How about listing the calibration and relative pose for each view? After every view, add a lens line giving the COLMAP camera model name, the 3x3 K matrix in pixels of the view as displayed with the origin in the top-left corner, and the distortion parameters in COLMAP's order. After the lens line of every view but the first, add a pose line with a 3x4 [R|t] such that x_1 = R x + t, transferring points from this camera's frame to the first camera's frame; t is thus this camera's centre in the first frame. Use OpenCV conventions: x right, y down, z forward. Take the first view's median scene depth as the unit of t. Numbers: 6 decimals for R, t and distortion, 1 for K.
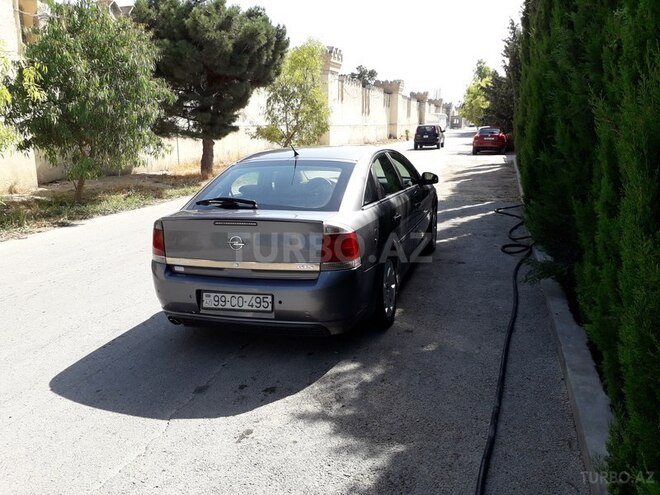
lens RADIAL K [[541.8, 0, 330.0], [0, 541.8, 247.5], [0, 0, 1]] dist [0.029693, -0.066938]
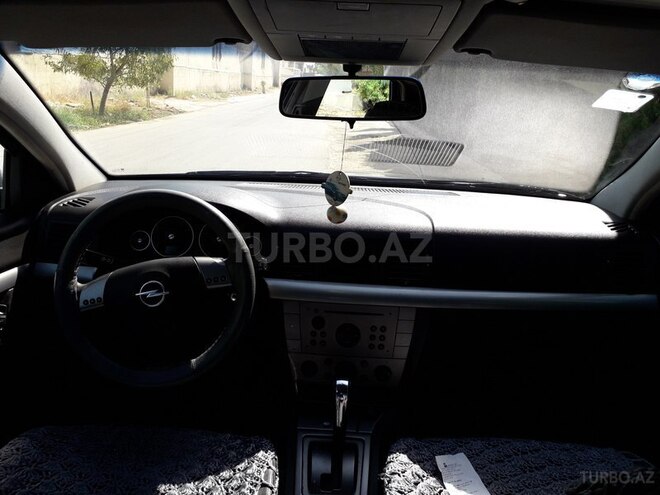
lens RADIAL K [[541.8, 0, 330.0], [0, 541.8, 247.5], [0, 0, 1]] dist [0.029693, -0.066938]
pose [[0.961049, -0.014342, 0.276004, -0.002603], [-0.007071, 0.997050, 0.076430, -0.017078], [-0.276286, -0.075404, 0.958113, 0.117815]]
